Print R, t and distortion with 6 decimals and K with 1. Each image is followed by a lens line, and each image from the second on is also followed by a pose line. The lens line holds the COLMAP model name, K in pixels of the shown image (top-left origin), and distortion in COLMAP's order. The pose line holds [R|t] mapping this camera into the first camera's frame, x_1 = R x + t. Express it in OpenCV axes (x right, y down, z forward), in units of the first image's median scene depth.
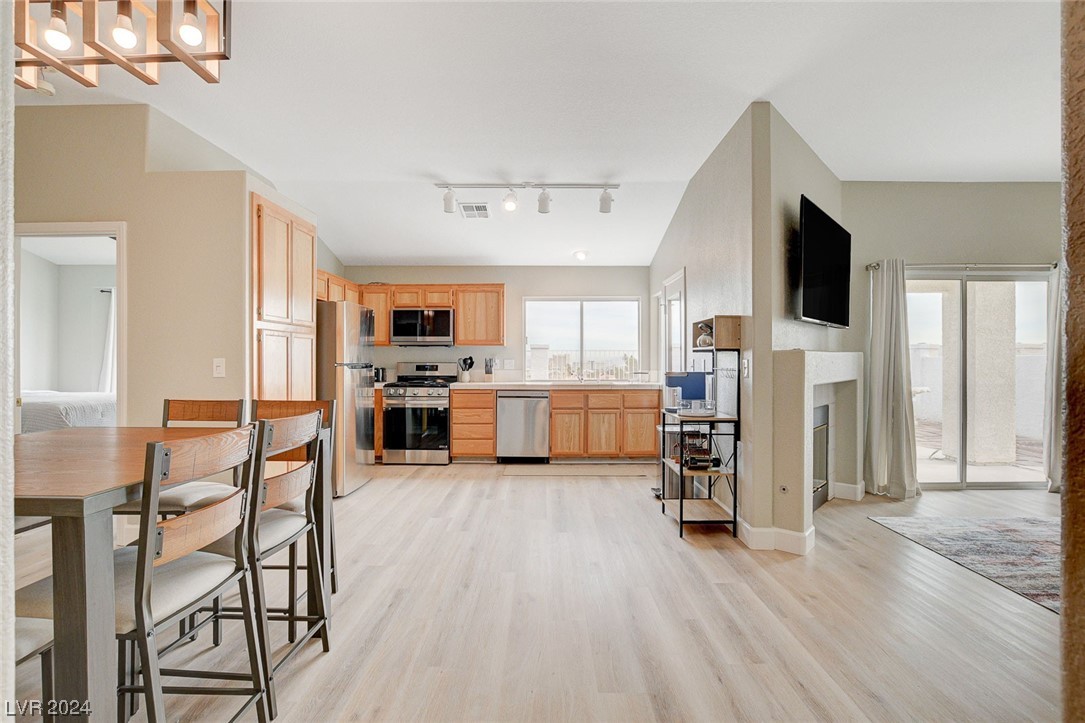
lens RADIAL K [[514.1, 0, 541.5], [0, 514.1, 359.1], [0, 0, 1]] dist [-0.020285, 0.001200]
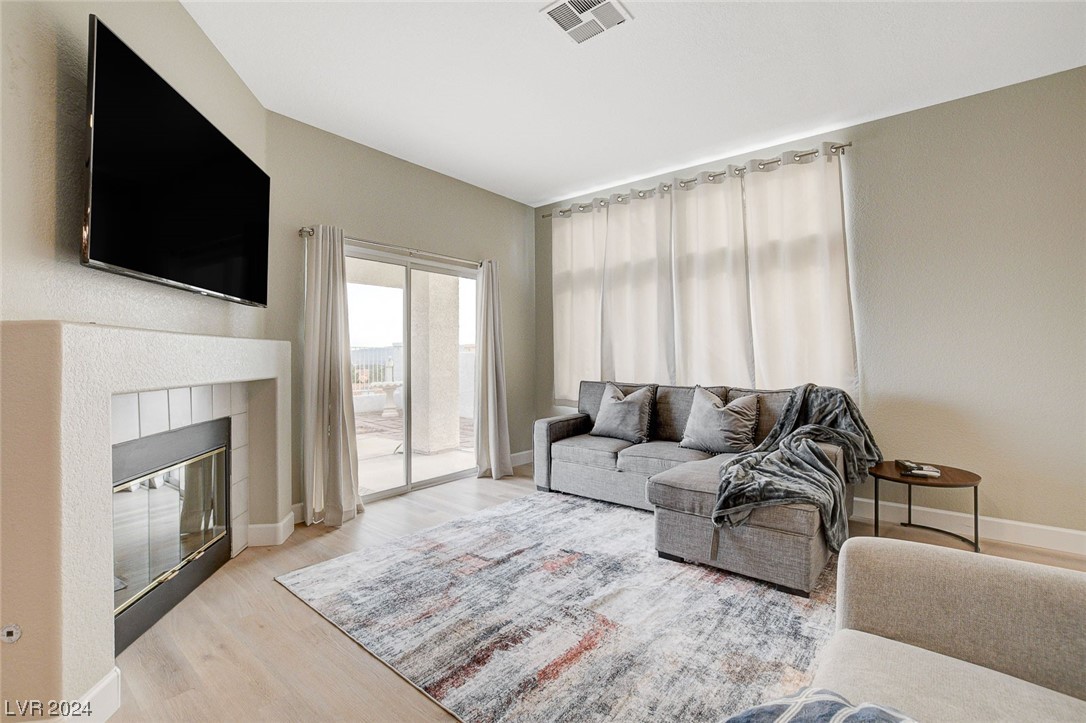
lens RADIAL K [[477.2, 0, 539.2], [0, 477.2, 361.1], [0, 0, 1]] dist [-0.035005, 0.004954]
pose [[0.630709, -0.003883, 0.776010, 0.315151], [-0.000514, 0.999985, 0.005422, 0.011072], [-0.776019, -0.003819, 0.630698, 0.269325]]
